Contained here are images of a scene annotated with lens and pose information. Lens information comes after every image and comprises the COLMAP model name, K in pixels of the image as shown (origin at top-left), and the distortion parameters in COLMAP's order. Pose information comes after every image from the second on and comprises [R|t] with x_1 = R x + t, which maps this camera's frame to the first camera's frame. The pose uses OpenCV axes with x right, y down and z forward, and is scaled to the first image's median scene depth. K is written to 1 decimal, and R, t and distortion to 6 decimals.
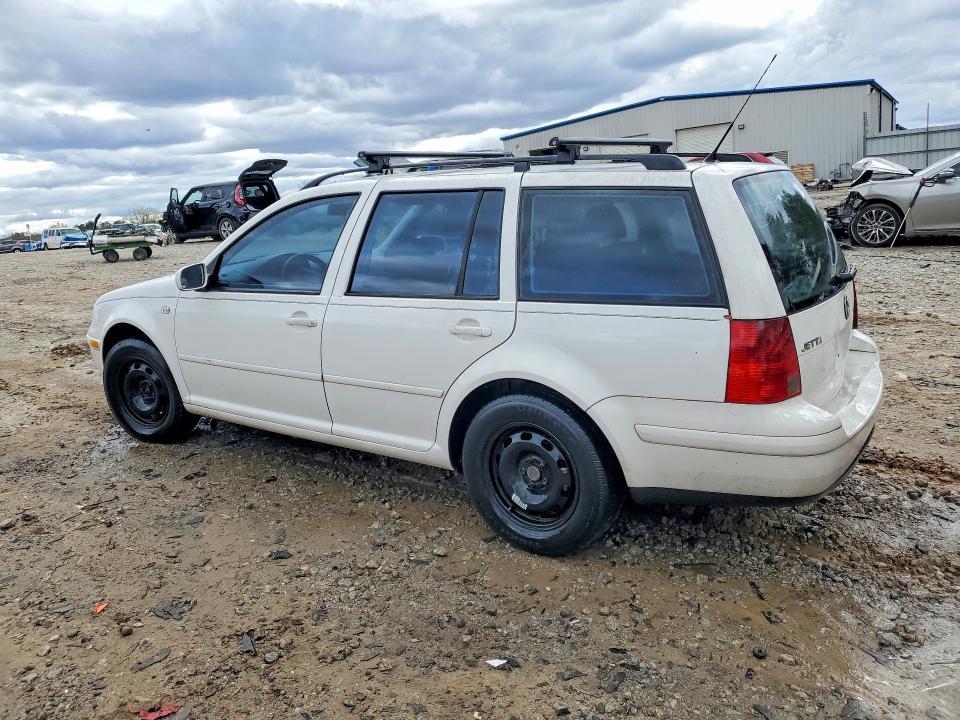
lens RADIAL K [[736.3, 0, 480.0], [0, 736.3, 360.0], [0, 0, 1]] dist [0.025864, 0.000666]
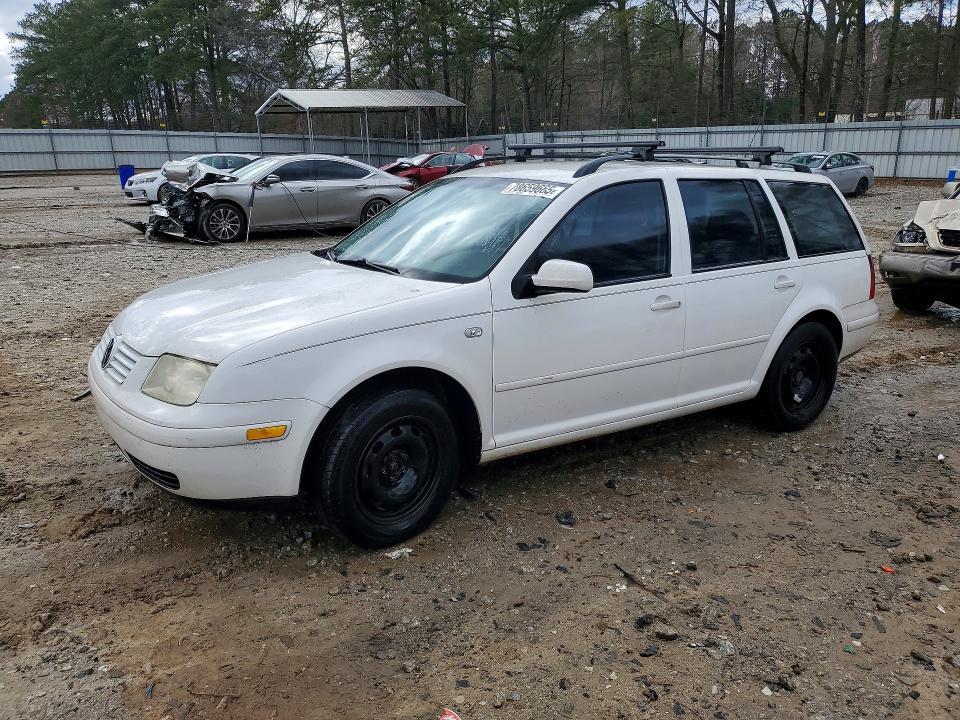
lens RADIAL K [[736.3, 0, 480.0], [0, 736.3, 360.0], [0, 0, 1]] dist [0.025864, 0.000666]
pose [[0.375413, -0.184103, 0.908389, -1.278795], [0.189155, 0.974666, 0.119363, -0.146922], [-0.907351, 0.127016, 0.400726, 0.837193]]
